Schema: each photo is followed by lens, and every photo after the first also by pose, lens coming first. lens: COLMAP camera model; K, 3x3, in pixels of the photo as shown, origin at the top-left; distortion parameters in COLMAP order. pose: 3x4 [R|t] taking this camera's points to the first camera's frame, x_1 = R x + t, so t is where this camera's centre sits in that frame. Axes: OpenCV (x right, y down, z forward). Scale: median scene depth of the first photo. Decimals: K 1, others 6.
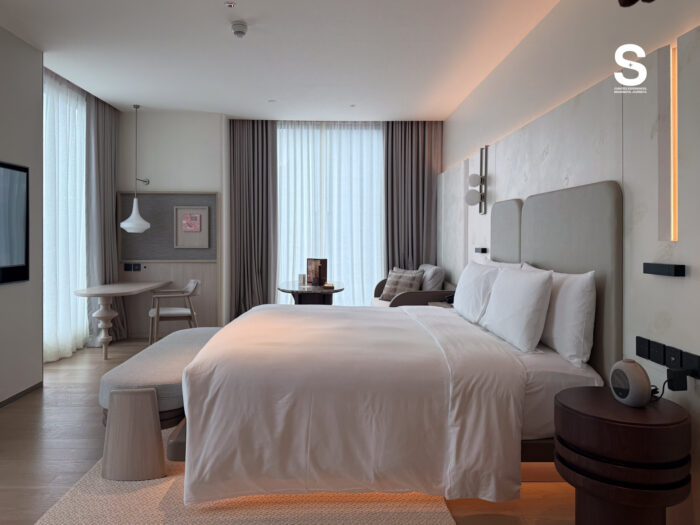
lens RADIAL K [[537.9, 0, 350.0], [0, 537.9, 262.5], [0, 0, 1]] dist [-0.002665, -0.002060]
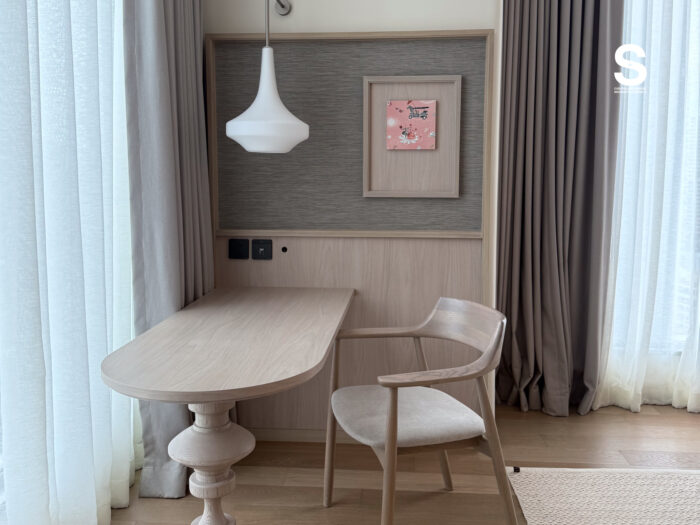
lens RADIAL K [[666.5, 0, 350.0], [0, 666.5, 262.5], [0, 0, 1]] dist [0.015124, 0.002672]
pose [[0.993625, 0.020340, -0.110884, -0.287540], [-0.008755, 0.994541, 0.103981, -0.029610], [0.112394, -0.102348, 0.988379, 0.562006]]
